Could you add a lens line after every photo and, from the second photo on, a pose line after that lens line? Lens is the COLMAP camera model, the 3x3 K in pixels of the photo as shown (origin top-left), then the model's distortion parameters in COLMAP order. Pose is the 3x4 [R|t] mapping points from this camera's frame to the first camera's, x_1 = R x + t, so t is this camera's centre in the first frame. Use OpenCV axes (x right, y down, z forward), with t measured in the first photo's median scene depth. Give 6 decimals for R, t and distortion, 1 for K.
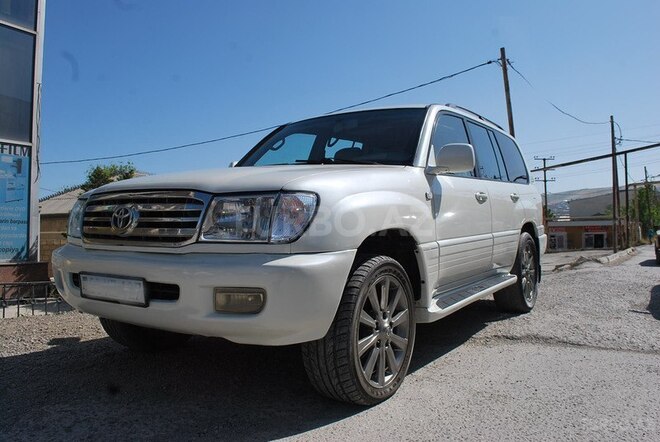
lens RADIAL K [[515.3, 0, 330.1], [0, 515.3, 218.1], [0, 0, 1]] dist [-0.077606, 0.000795]
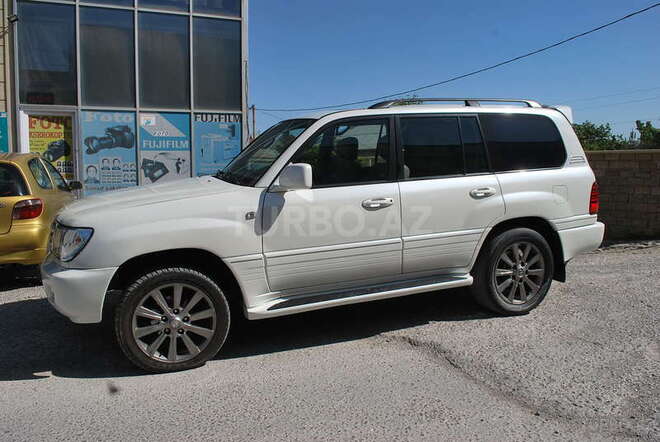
lens RADIAL K [[515.3, 0, 326.9], [0, 515.3, 217.6], [0, 0, 1]] dist [-0.077606, 0.000795]
pose [[0.817863, 0.066042, -0.571610, 1.121928], [0.020969, 0.989311, 0.144303, -0.228060], [0.575031, -0.130006, 0.807736, 0.167556]]
